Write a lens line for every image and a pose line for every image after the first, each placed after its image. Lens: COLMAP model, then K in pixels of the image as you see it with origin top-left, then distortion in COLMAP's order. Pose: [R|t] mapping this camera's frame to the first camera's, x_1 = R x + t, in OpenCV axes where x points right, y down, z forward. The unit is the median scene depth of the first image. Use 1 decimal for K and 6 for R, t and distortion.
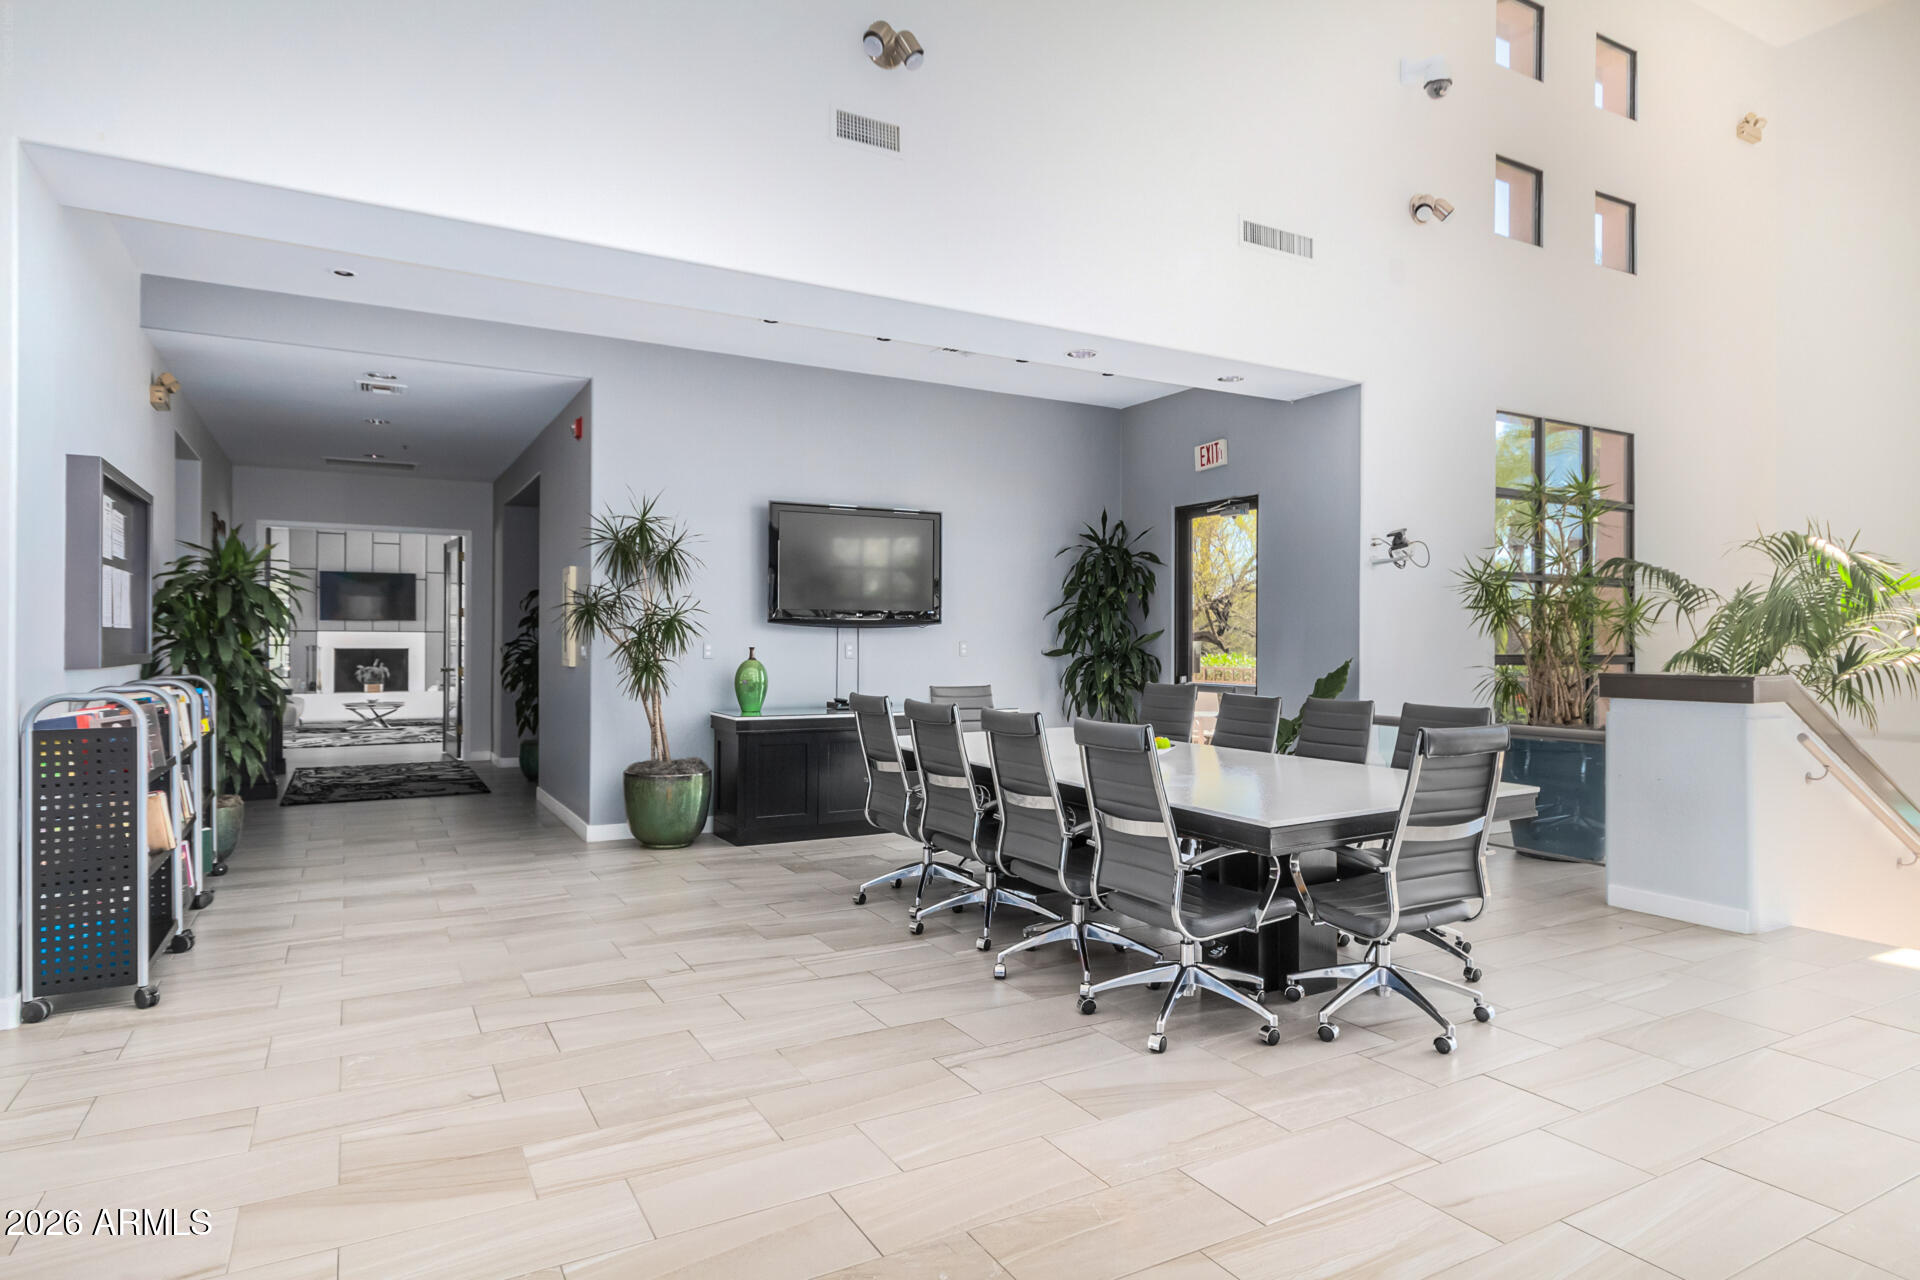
lens RADIAL K [[1081.1, 0, 960.6], [0, 1081.1, 632.7], [0, 0, 1]] dist [0.003224, 0.000521]
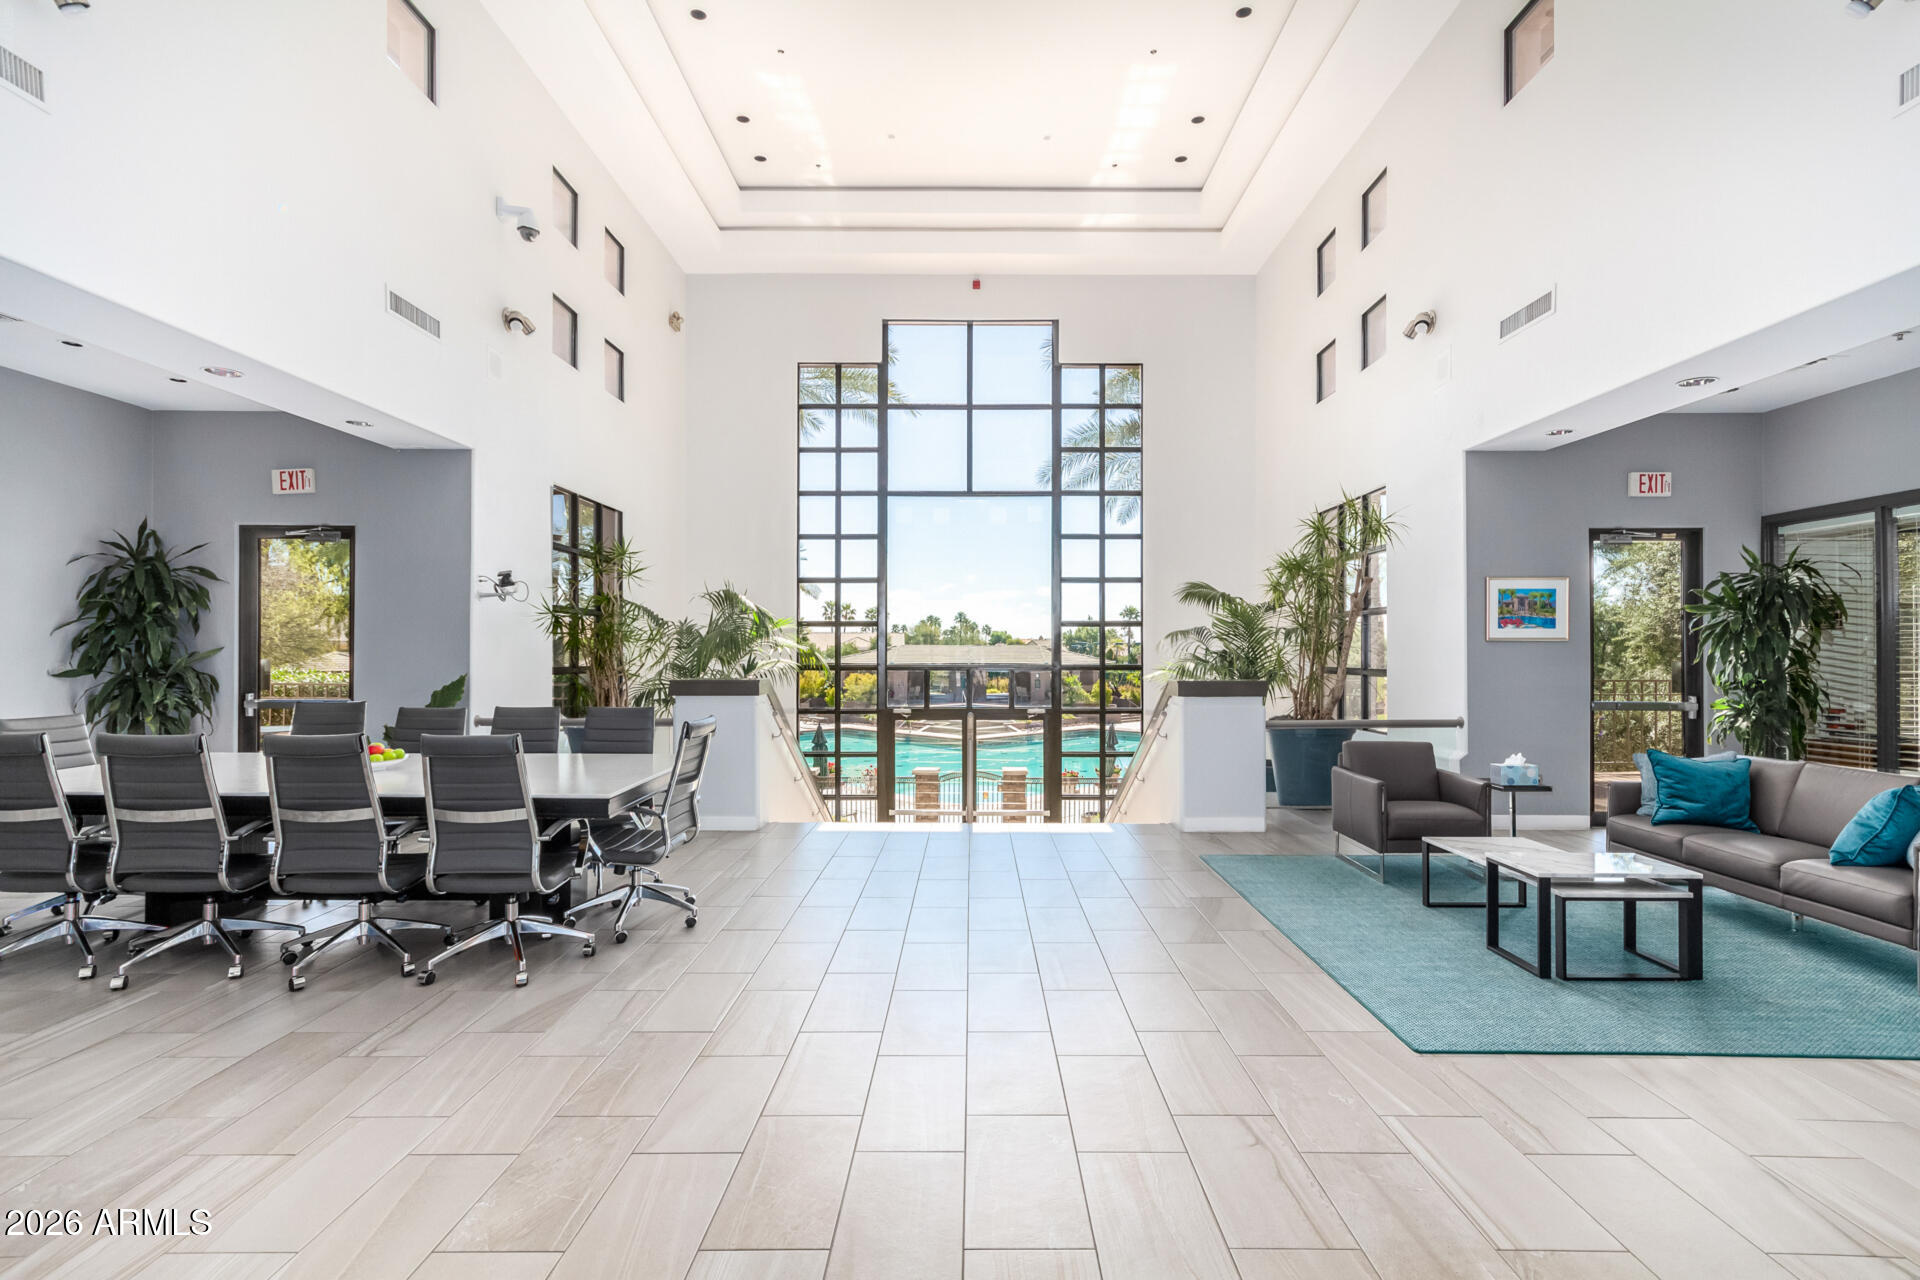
lens RADIAL K [[911.5, 0, 962.0], [0, 911.5, 647.0], [0, 0, 1]] dist [-0.000710, 0.000044]
pose [[0.496762, -0.000472, 0.867887, -0.256829], [-0.006445, 0.999970, 0.004233, -0.014008], [-0.867863, -0.007696, 0.496744, 0.000272]]
